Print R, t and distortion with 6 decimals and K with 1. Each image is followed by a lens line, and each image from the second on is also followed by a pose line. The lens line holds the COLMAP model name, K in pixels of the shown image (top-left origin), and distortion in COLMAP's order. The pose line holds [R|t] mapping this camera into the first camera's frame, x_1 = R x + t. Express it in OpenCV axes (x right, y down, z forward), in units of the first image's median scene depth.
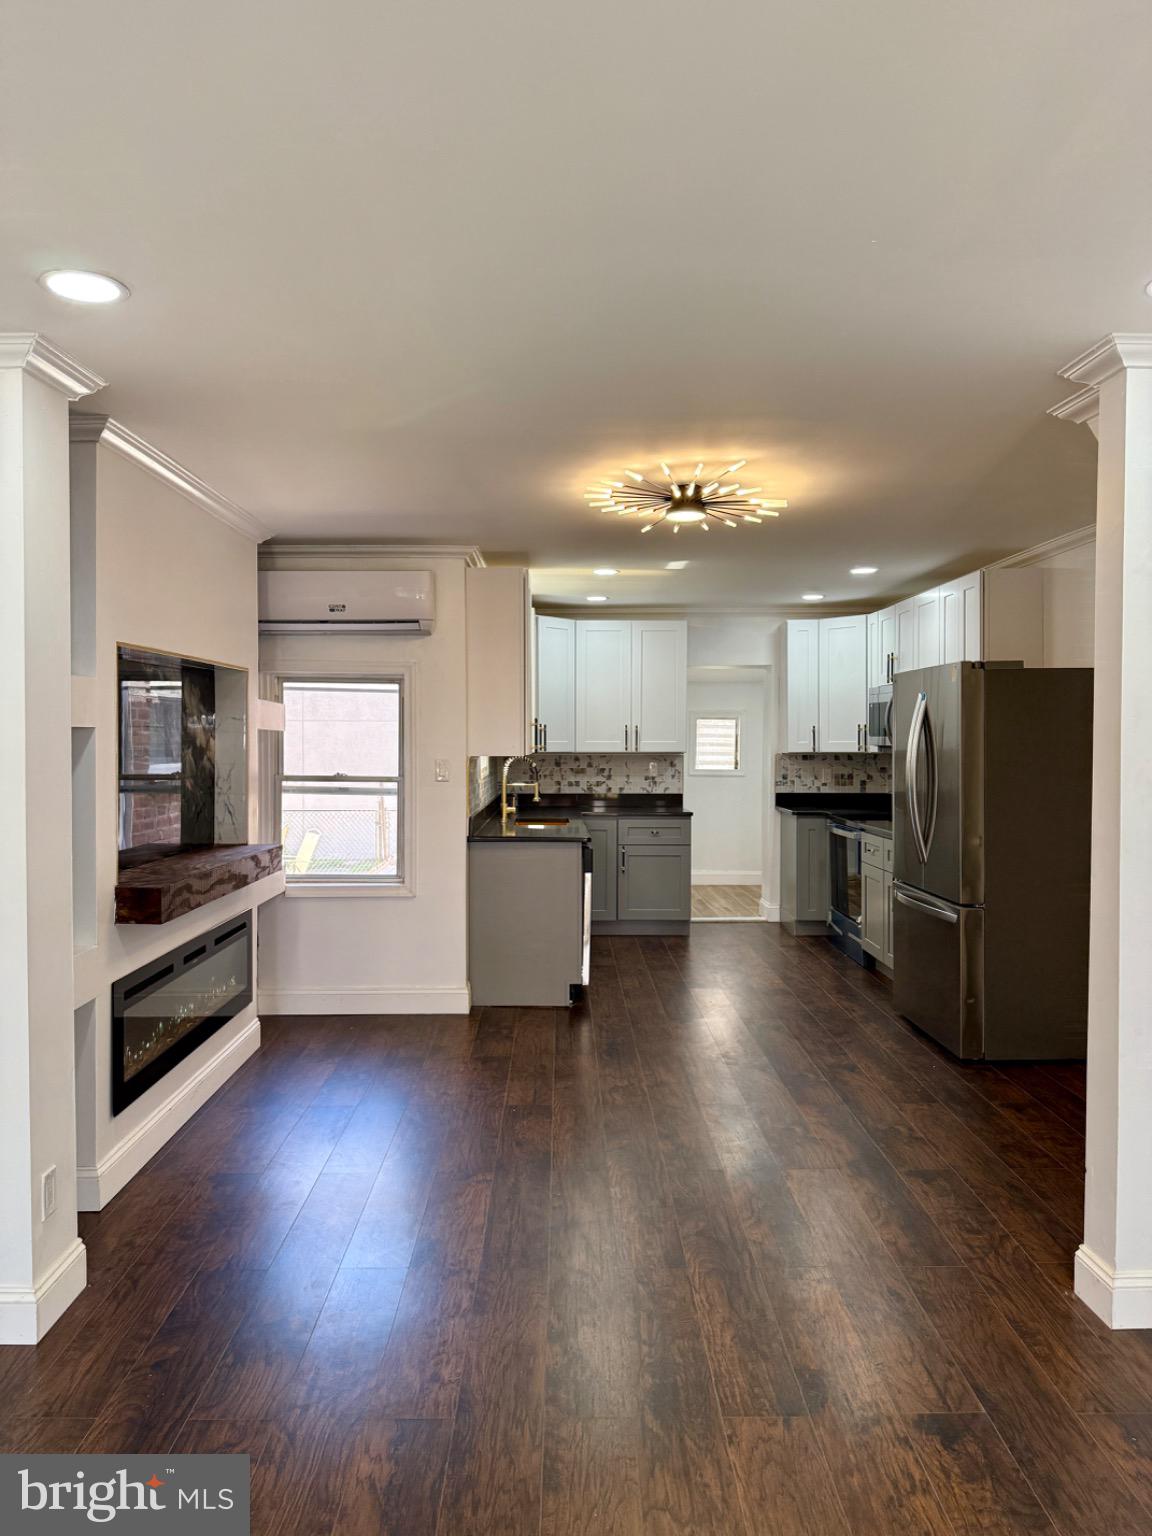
lens RADIAL K [[1067.8, 0, 573.7], [0, 1067.8, 766.6], [0, 0, 1]] dist [0.087143, -0.108224]
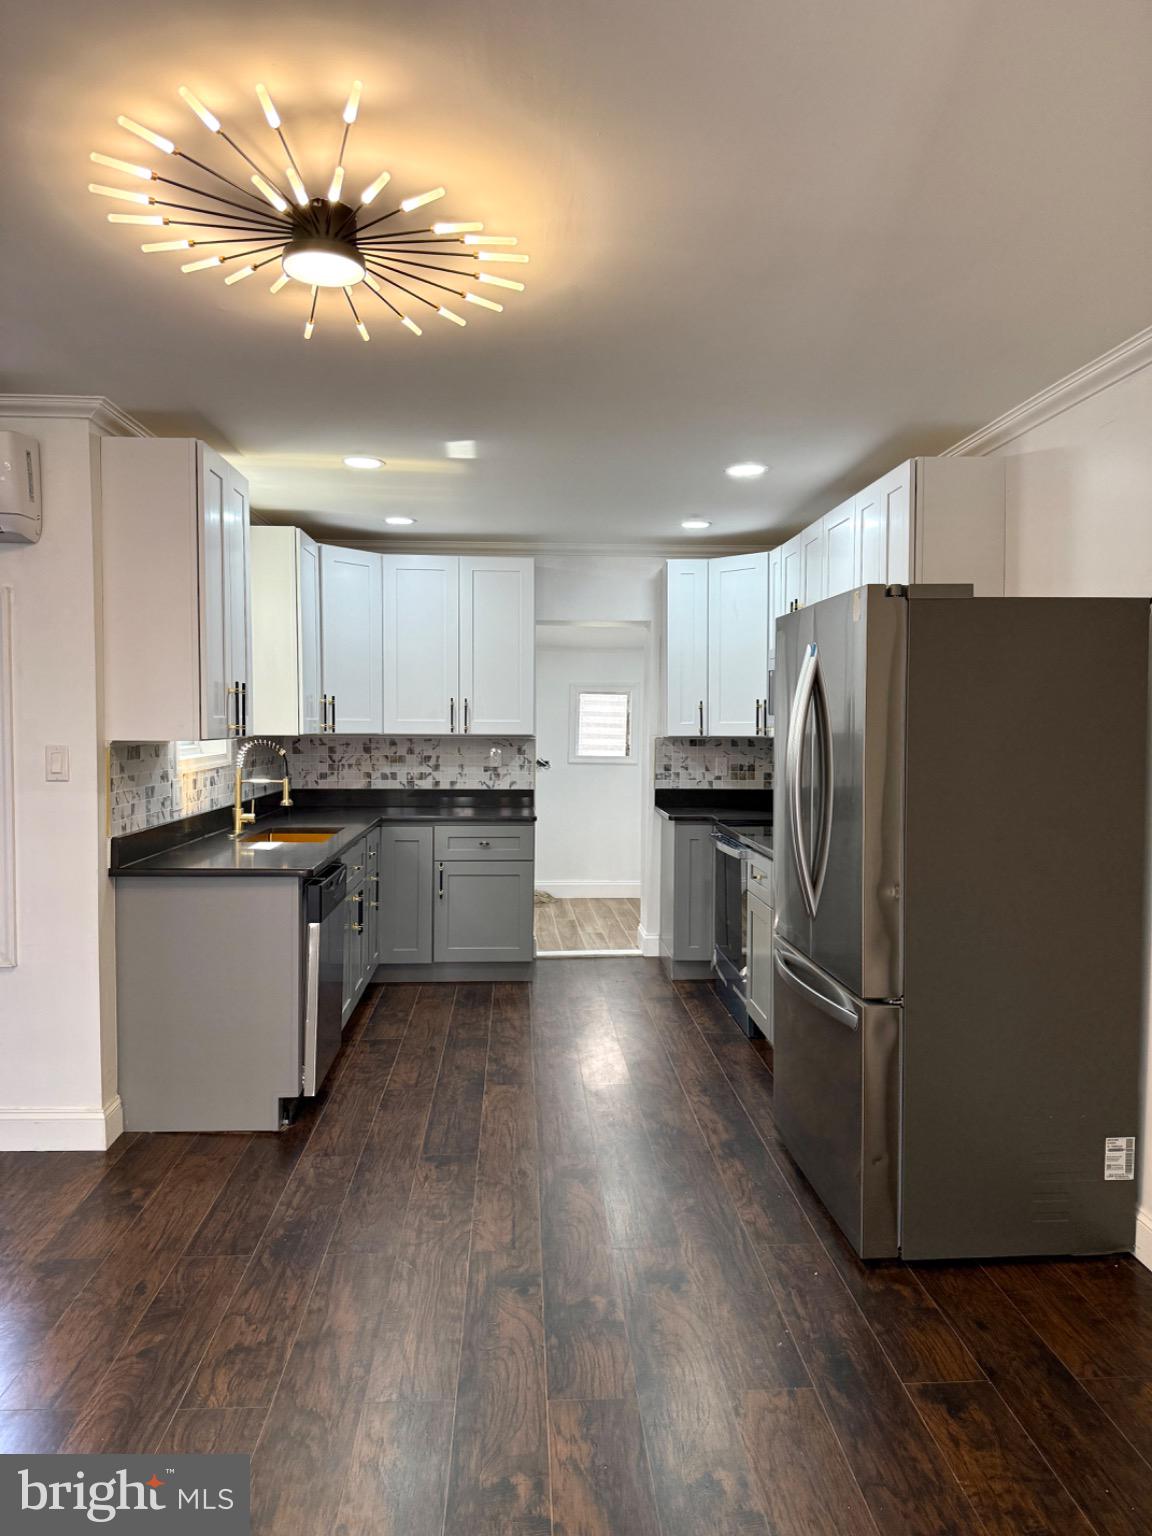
lens RADIAL K [[1076.4, 0, 576.0], [0, 1076.4, 768.0], [0, 0, 1]] dist [0.085499, -0.081423]
pose [[0.999092, 0.004076, 0.042414, 0.108032], [-0.004905, 0.999799, 0.019459, -0.005432], [-0.042326, -0.019649, 0.998911, 0.254857]]
